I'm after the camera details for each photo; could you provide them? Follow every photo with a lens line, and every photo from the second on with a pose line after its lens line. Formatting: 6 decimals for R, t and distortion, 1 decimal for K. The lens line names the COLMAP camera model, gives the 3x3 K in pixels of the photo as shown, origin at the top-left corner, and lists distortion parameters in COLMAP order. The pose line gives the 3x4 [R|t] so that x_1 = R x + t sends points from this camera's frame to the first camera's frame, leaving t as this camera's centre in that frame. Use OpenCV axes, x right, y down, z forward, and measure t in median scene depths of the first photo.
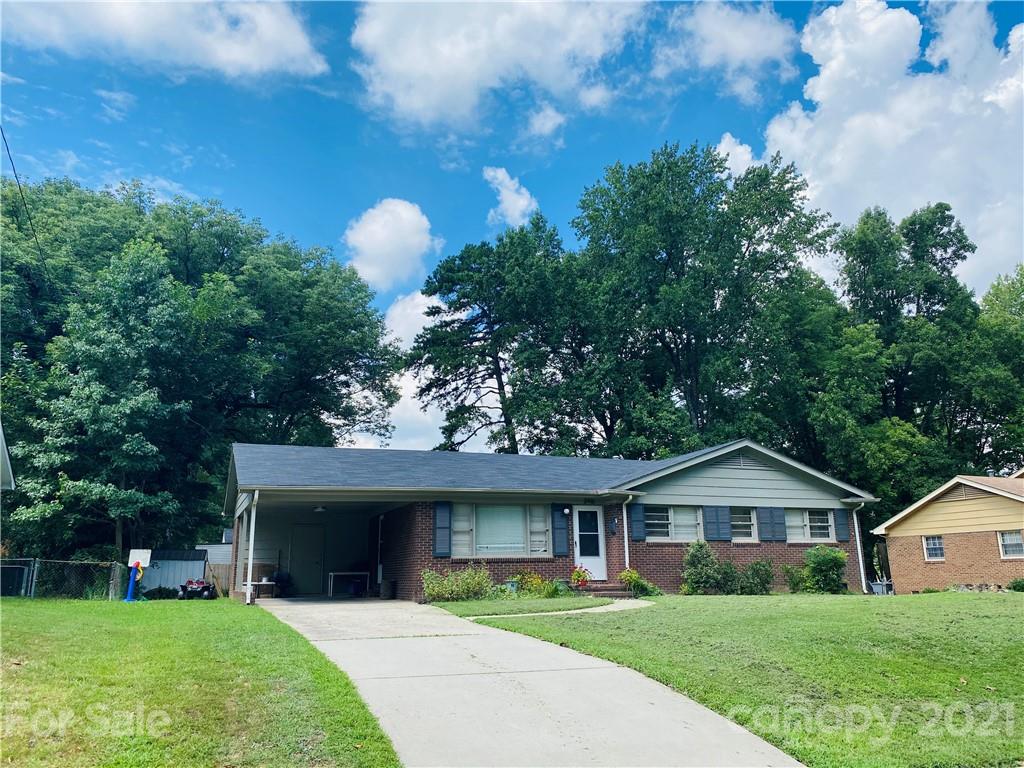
lens RADIAL K [[782.0, 0, 512.0], [0, 782.0, 384.0], [0, 0, 1]] dist [0.077036, -0.136137]
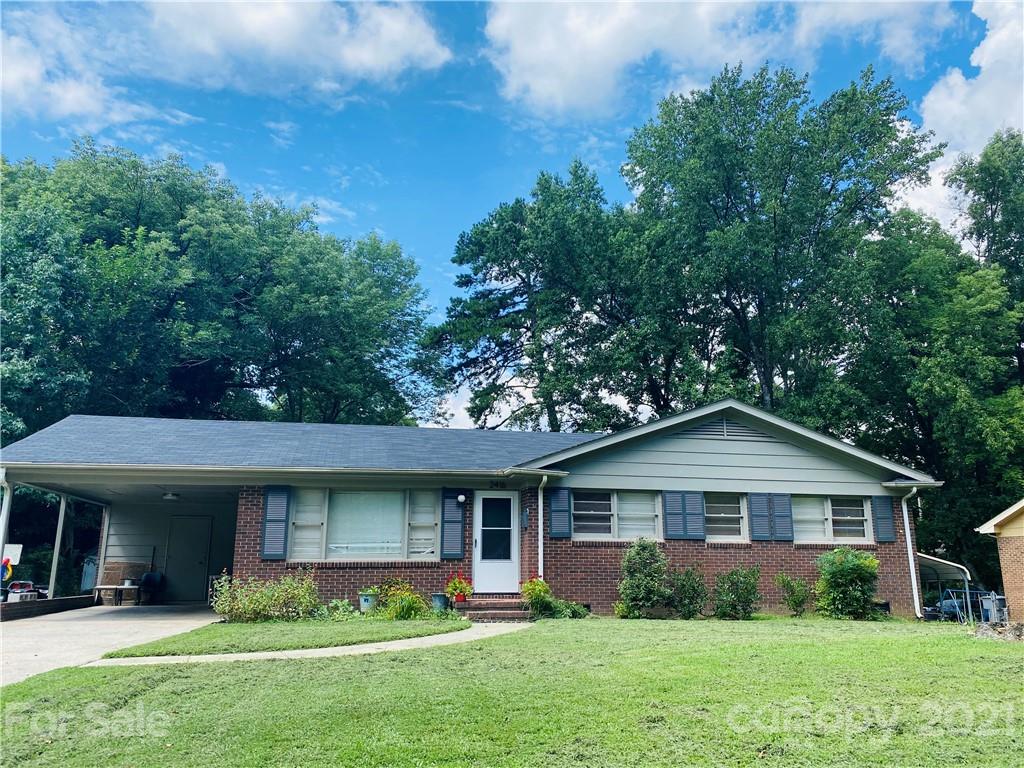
lens RADIAL K [[776.1, 0, 524.4], [0, 776.1, 392.6], [0, 0, 1]] dist [0.068455, -0.090204]
pose [[0.985720, -0.022377, -0.166902, 0.179030], [0.024780, 0.999617, 0.012324, 0.040127], [0.166562, -0.016284, 0.985896, 0.211737]]
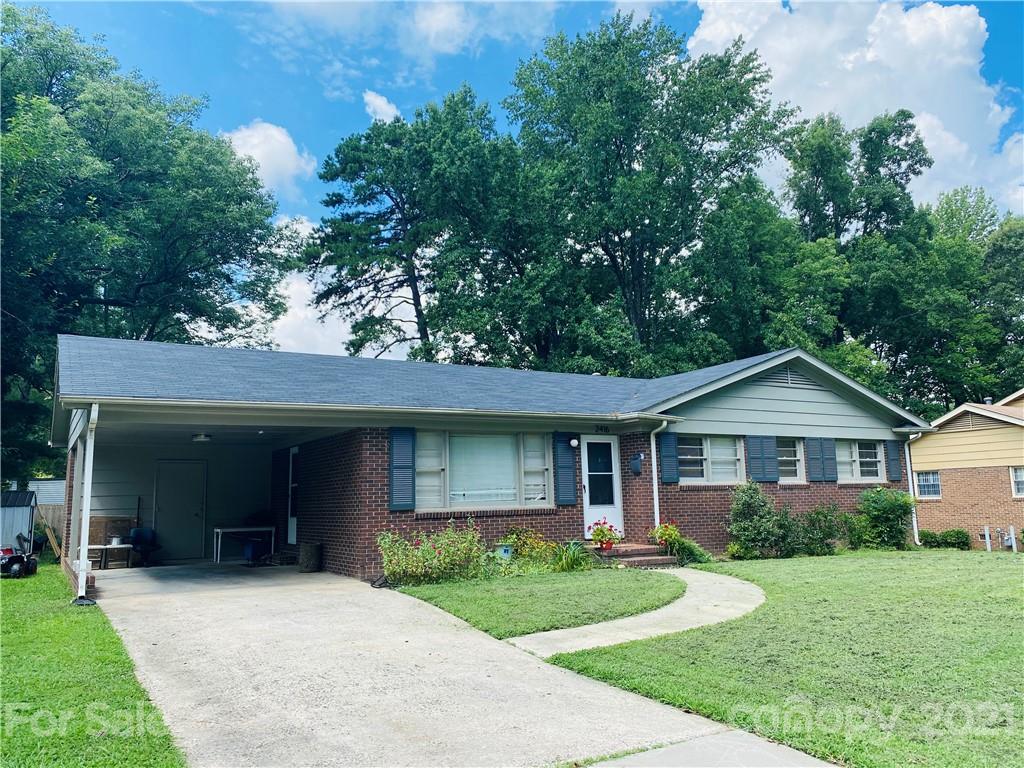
lens RADIAL K [[782.0, 0, 512.0], [0, 782.0, 384.0], [0, 0, 1]] dist [0.077036, -0.136137]
pose [[0.987438, 0.015468, 0.157250, -0.068650], [-0.028981, 0.996044, 0.084006, 0.037666], [-0.155329, -0.087508, 0.983979, 0.231383]]
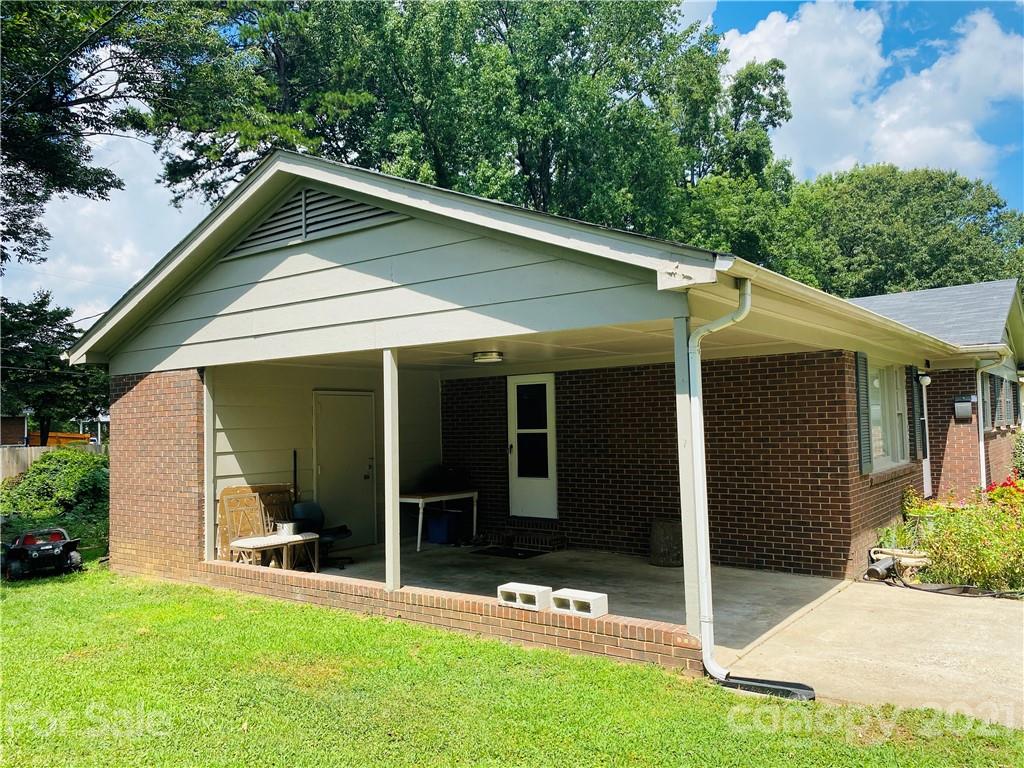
lens RADIAL K [[782.0, 0, 512.0], [0, 782.0, 384.0], [0, 0, 1]] dist [0.077036, -0.136137]
pose [[0.852363, 0.023174, 0.522437, -0.329350], [-0.112772, 0.983657, 0.140358, 0.086309], [-0.510646, -0.178552, 0.841047, 0.492757]]
